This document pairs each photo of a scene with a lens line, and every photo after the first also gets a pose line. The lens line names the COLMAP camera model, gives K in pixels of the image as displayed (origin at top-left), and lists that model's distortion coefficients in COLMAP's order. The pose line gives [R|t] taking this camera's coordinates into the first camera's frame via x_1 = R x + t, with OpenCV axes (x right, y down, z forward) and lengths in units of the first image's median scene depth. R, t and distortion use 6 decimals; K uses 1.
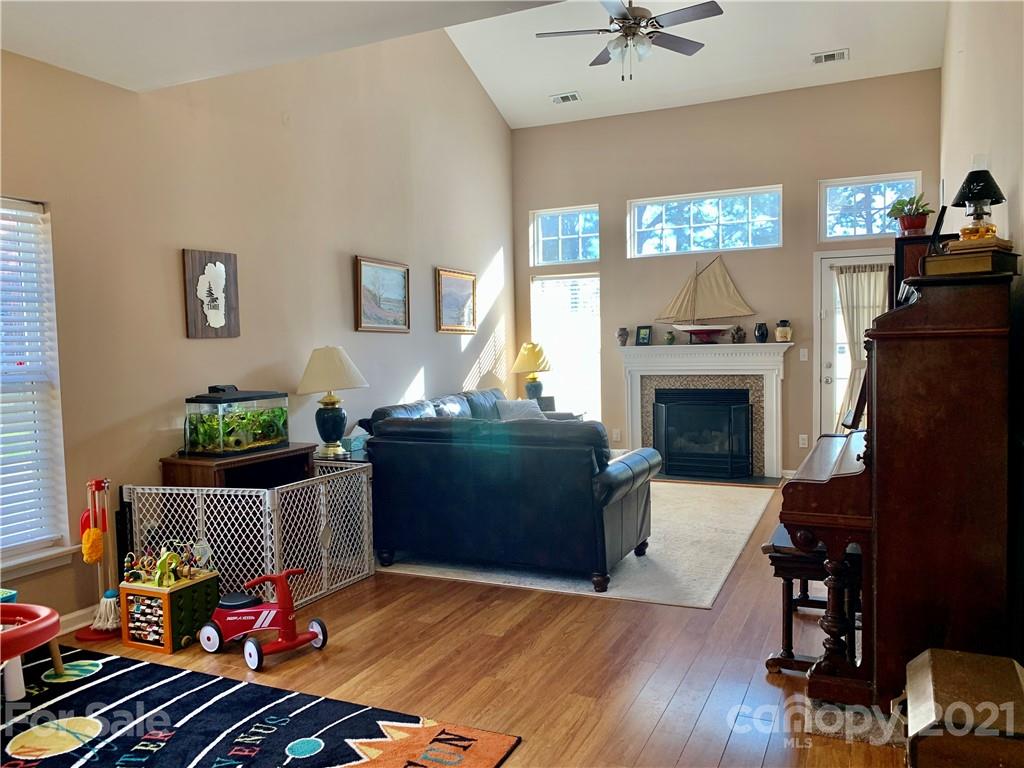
lens RADIAL K [[778.6, 0, 513.5], [0, 778.6, 398.9], [0, 0, 1]] dist [0.076035, -0.183520]
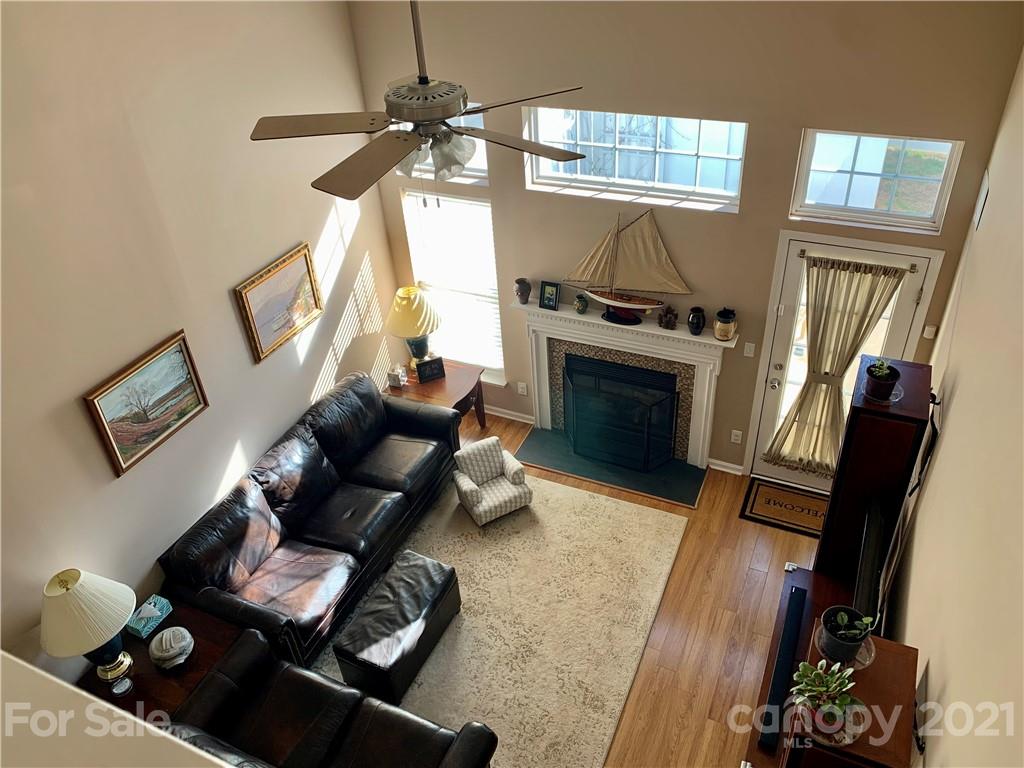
lens RADIAL K [[781.2, 0, 512.0], [0, 781.2, 384.0], [0, 0, 1]] dist [0.107943, -0.188692]
pose [[0.999212, -0.024006, -0.031614, 0.158742], [0.037286, 0.840869, 0.539952, -0.437460], [0.013621, -0.540705, 0.841102, 0.325062]]
